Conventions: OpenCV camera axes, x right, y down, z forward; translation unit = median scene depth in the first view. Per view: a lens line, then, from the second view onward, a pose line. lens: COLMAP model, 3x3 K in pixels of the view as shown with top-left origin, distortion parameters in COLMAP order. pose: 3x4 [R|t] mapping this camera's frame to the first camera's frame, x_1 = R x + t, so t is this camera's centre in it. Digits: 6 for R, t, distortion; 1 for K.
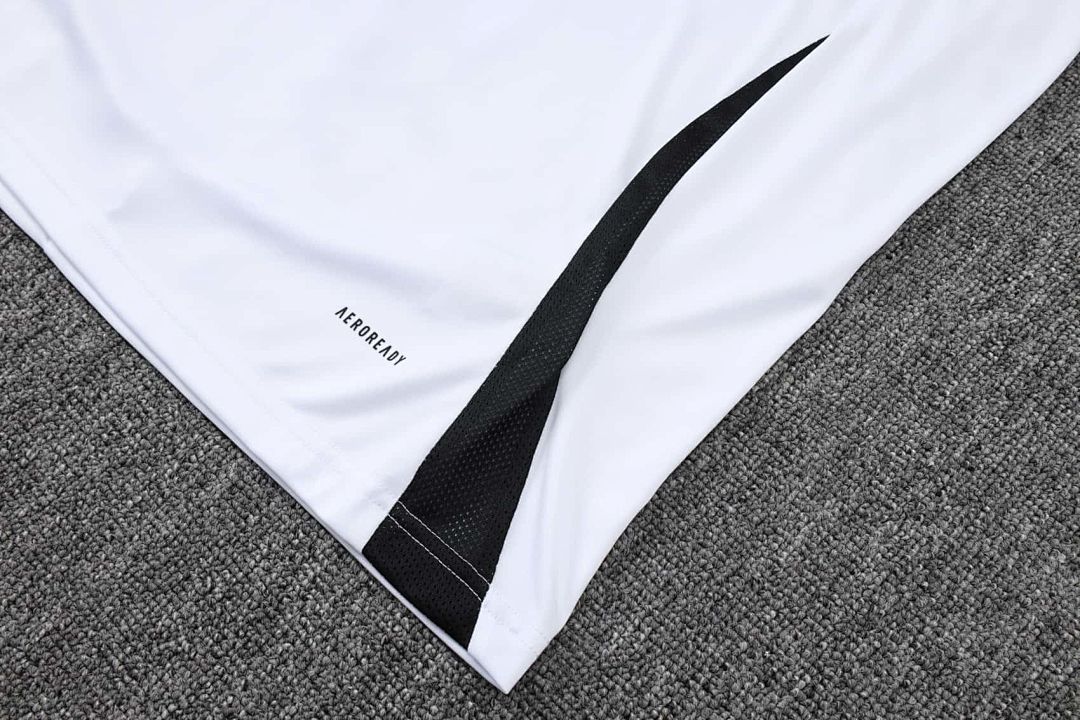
lens RADIAL K [[954.8, 0, 540.0], [0, 954.8, 360.0], [0, 0, 1]] dist [0.000144, 0.001037]
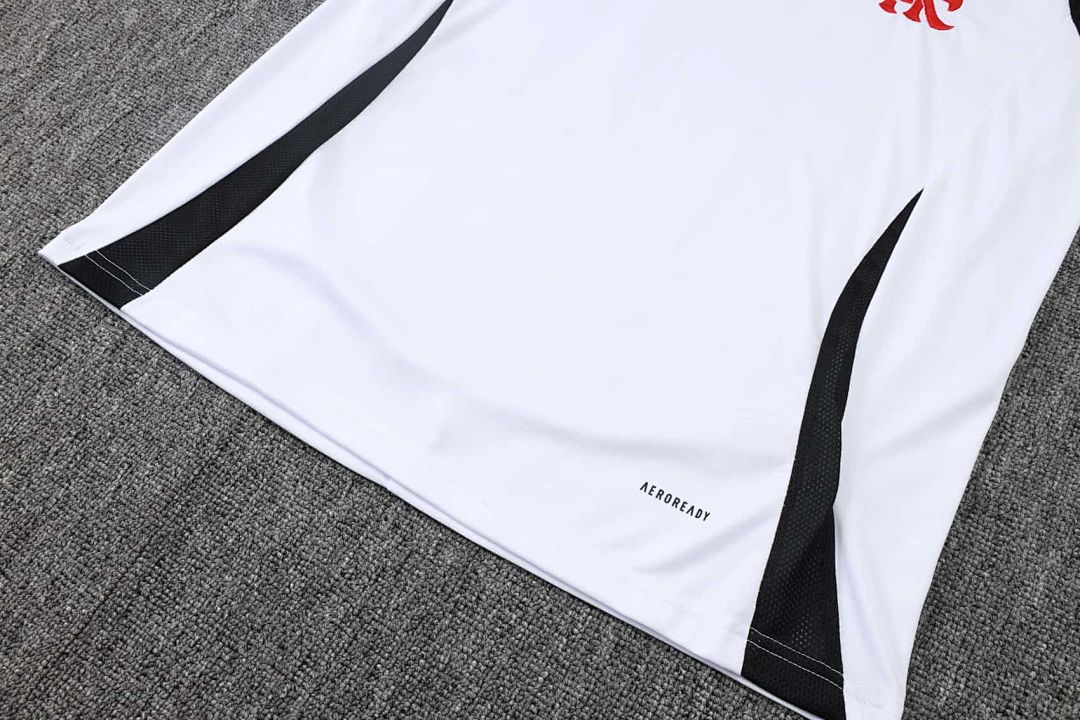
lens RADIAL K [[908.1, 0, 540.0], [0, 908.1, 360.0], [0, 0, 1]] dist [0.004167, 0.007117]
pose [[0.970779, -0.204698, 0.125247, -0.496250], [0.207538, 0.978177, -0.009923, -0.250902], [-0.120482, 0.035626, 0.992076, -0.203985]]
